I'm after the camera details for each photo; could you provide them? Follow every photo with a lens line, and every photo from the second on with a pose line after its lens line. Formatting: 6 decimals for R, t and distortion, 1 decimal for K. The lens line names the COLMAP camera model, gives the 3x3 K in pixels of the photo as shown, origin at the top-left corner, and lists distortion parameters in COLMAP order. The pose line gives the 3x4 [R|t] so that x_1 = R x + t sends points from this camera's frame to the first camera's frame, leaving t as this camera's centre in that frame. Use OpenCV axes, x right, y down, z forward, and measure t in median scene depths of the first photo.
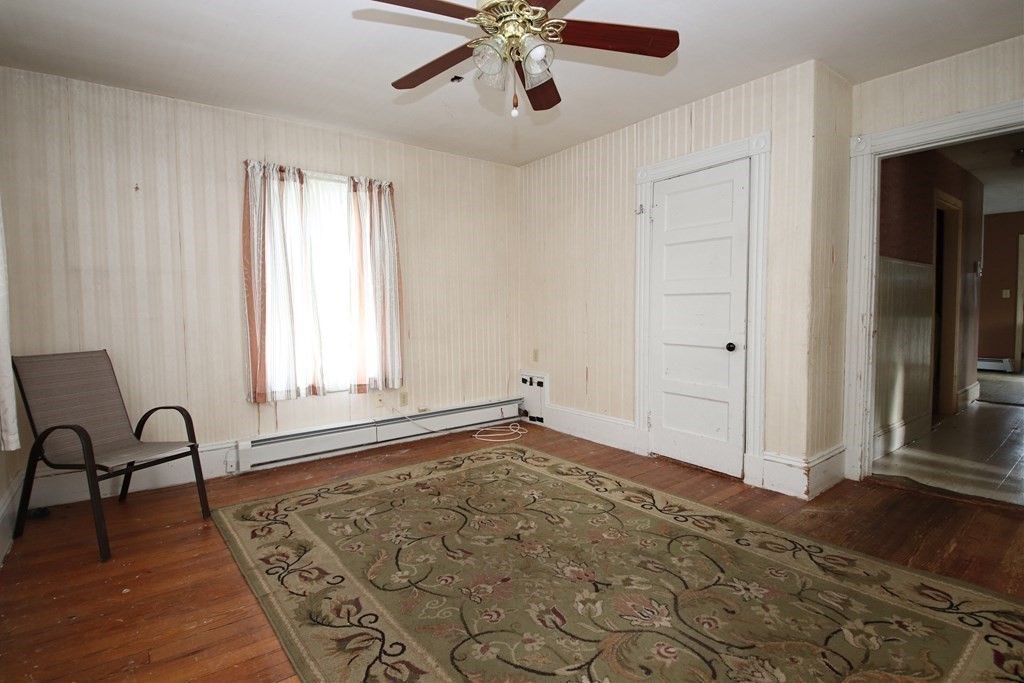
lens RADIAL K [[518.6, 0, 513.1], [0, 518.6, 337.3], [0, 0, 1]] dist [0.001939, -0.007736]
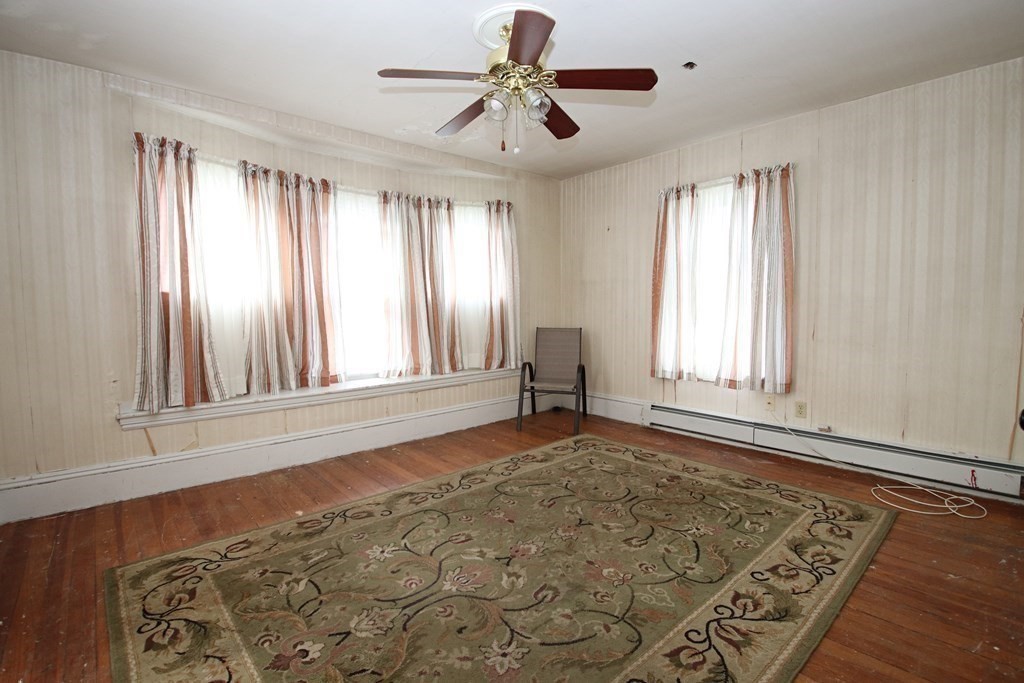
lens RADIAL K [[481.0, 0, 488.6], [0, 481.0, 338.2], [0, 0, 1]] dist [0.014836, -0.018900]
pose [[0.014072, 0.080587, -0.996648, 0.813961], [-0.053644, 0.995372, 0.079726, -0.051636], [0.998461, 0.052342, 0.018329, 0.648354]]
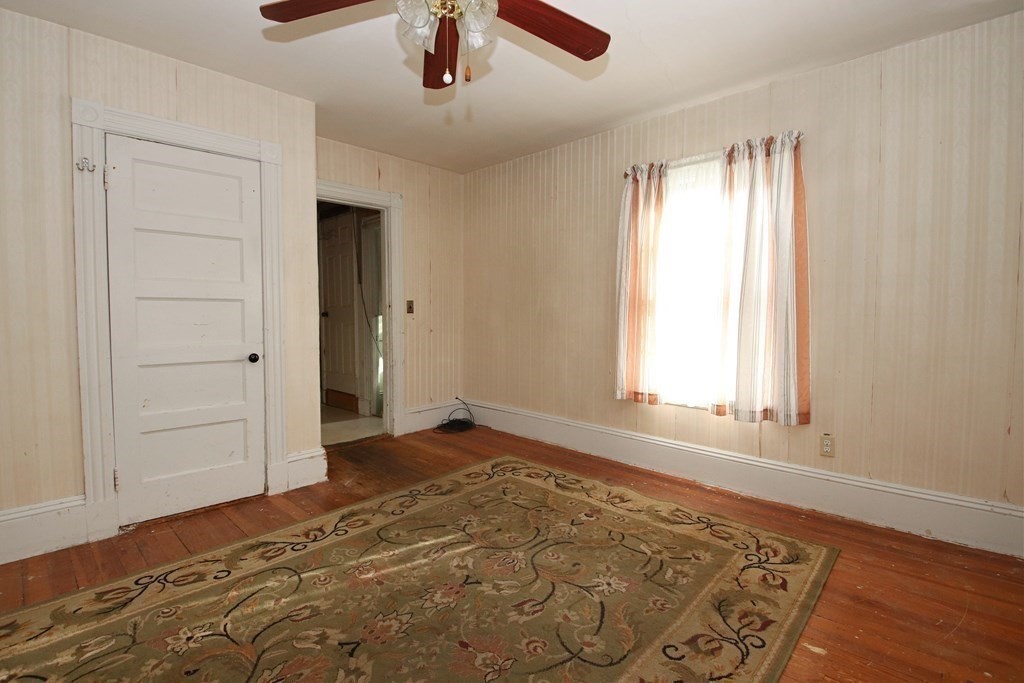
lens RADIAL K [[481.0, 0, 513.1], [0, 481.0, 334.8], [0, 0, 1]] dist [0.014836, -0.018900]
pose [[-0.156845, -0.037645, 0.986906, -0.551092], [0.062585, 0.996886, 0.047972, -0.037996], [-0.985638, 0.069290, -0.154000, 0.725834]]
